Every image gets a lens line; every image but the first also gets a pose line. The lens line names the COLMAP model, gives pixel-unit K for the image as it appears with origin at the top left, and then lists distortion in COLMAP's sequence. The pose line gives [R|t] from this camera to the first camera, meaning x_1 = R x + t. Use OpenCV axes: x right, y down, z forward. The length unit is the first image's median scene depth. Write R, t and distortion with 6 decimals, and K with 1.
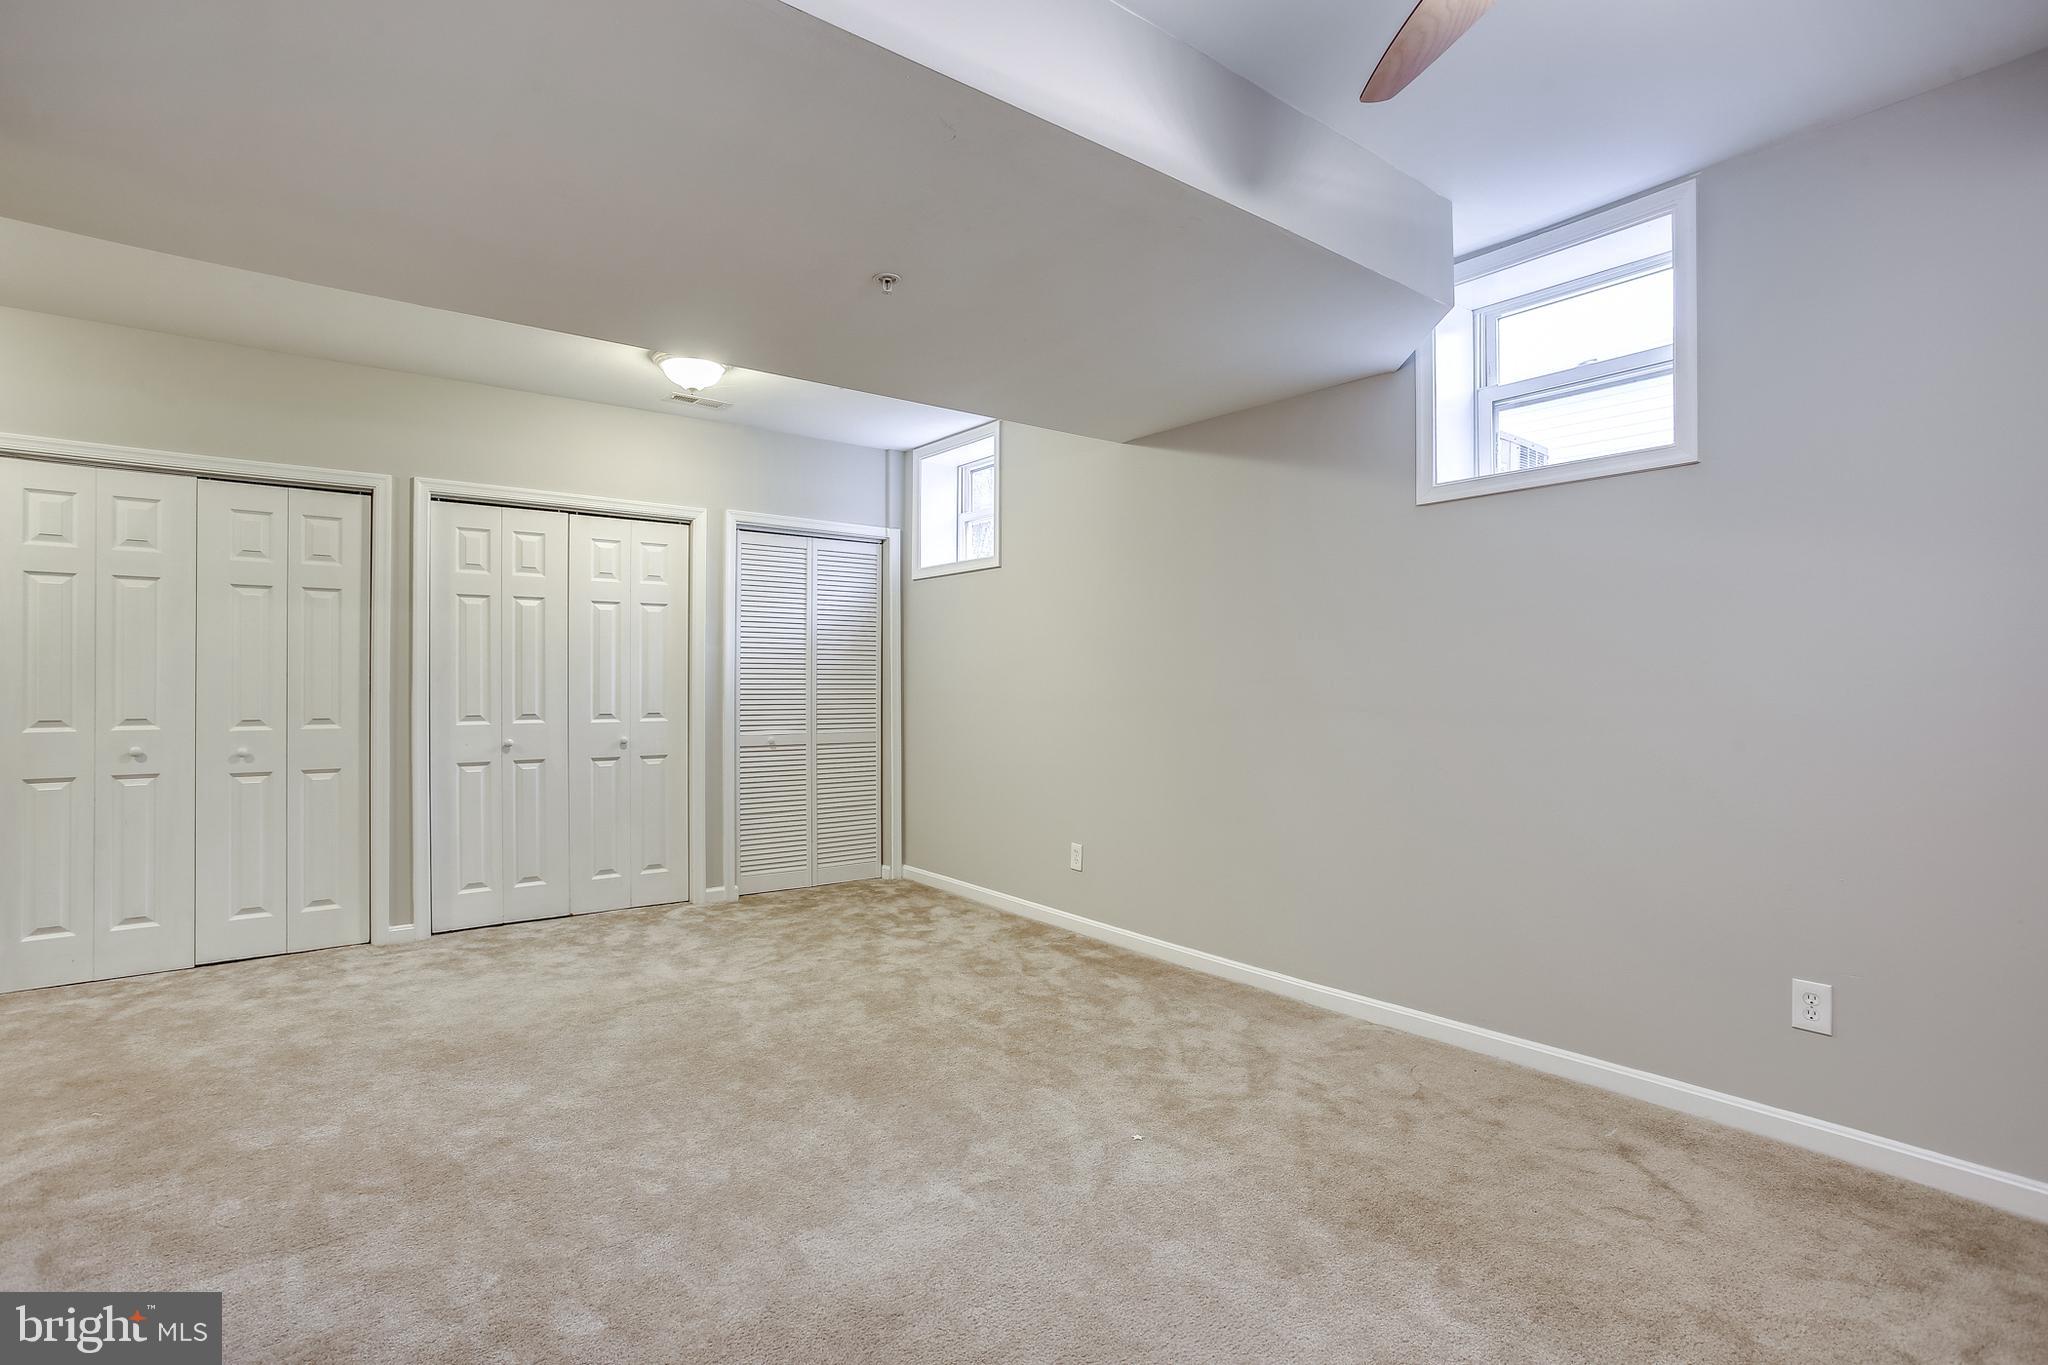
lens RADIAL K [[1017.4, 0, 1008.0], [0, 1017.4, 686.4], [0, 0, 1]] dist [-0.023495, 0.006290]
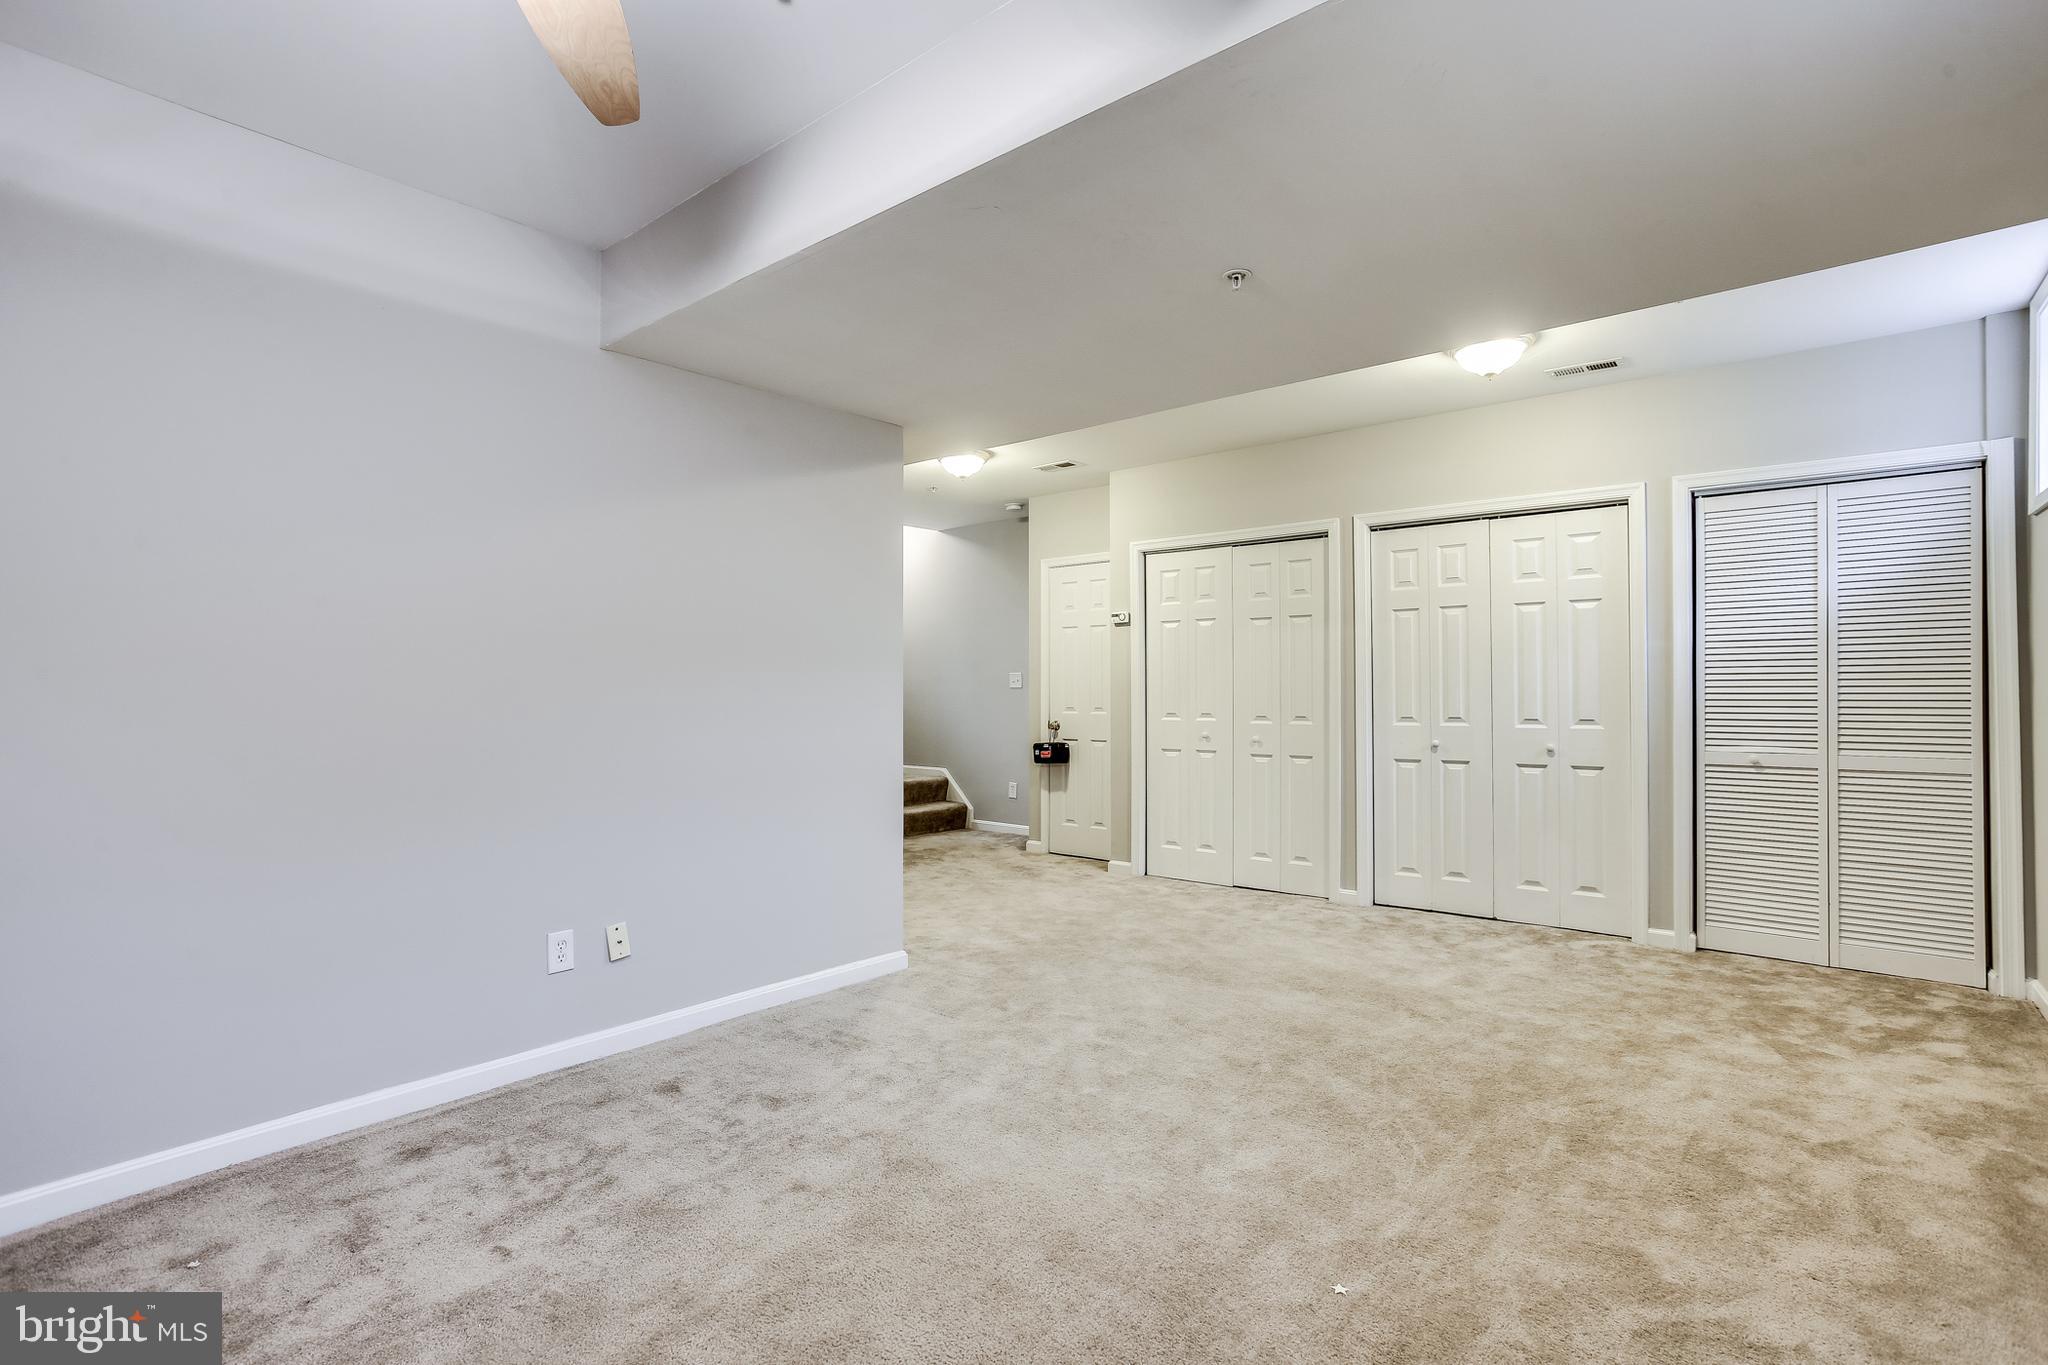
lens RADIAL K [[1017.4, 0, 1015.8], [0, 1017.4, 681.6], [0, 0, 1]] dist [-0.023495, 0.006290]
pose [[0.187627, -0.010115, -0.982188, 0.509147], [0.003790, 0.999947, -0.009574, -0.001224], [0.982233, -0.001926, 0.187655, 0.379813]]
